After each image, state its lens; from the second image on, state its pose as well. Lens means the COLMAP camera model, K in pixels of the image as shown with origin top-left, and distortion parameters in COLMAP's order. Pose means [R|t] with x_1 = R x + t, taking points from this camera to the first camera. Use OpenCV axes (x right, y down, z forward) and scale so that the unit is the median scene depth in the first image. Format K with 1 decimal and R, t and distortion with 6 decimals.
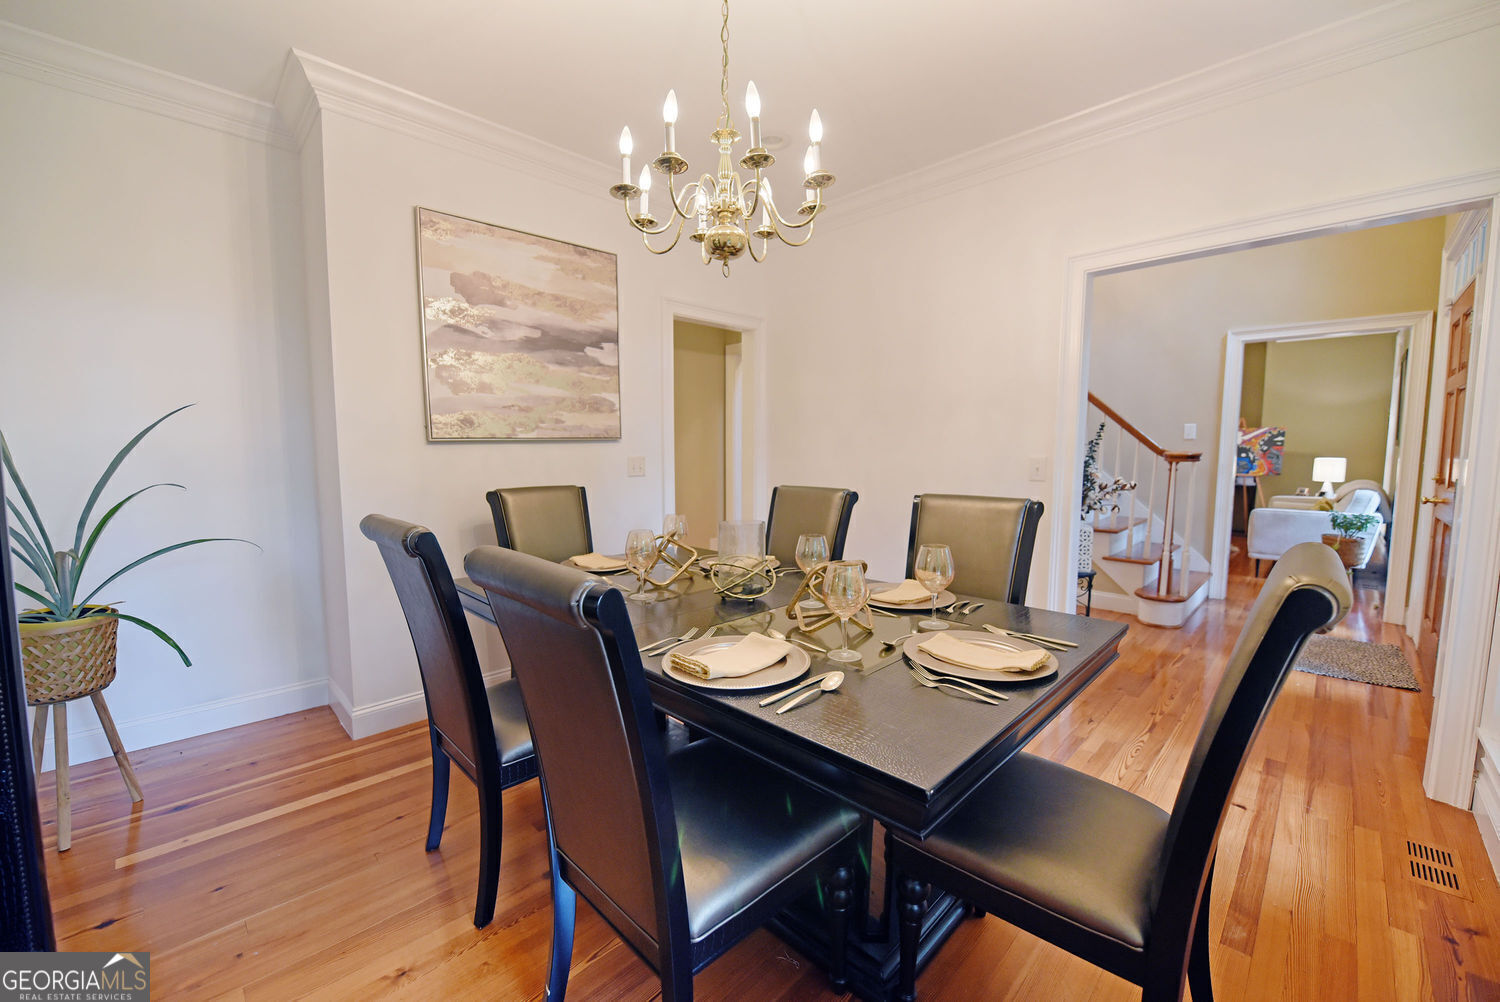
lens RADIAL K [[602.0, 0, 756.2], [0, 602.0, 507.3], [0, 0, 1]] dist [-0.018759, -0.000030]
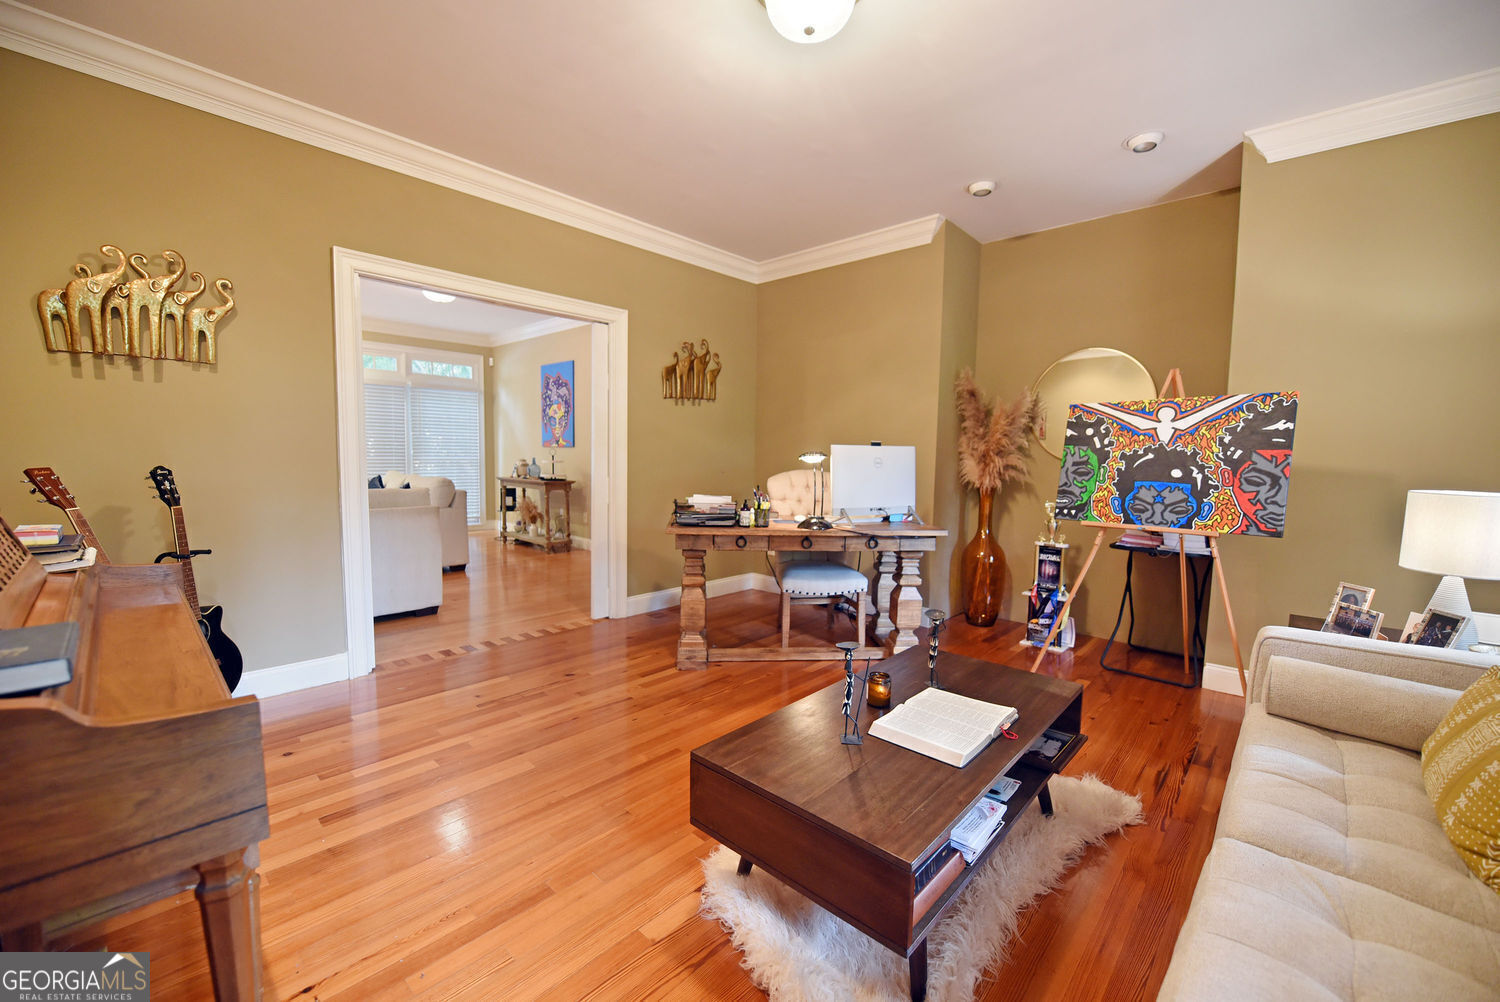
lens RADIAL K [[602.0, 0, 743.0], [0, 602.0, 496.9], [0, 0, 1]] dist [-0.018759, -0.000030]
pose [[0.999467, 0.010682, 0.030858, 0.563195], [-0.010138, 0.999791, -0.017728, -0.065917], [-0.031041, 0.017406, 0.999367, 0.668322]]
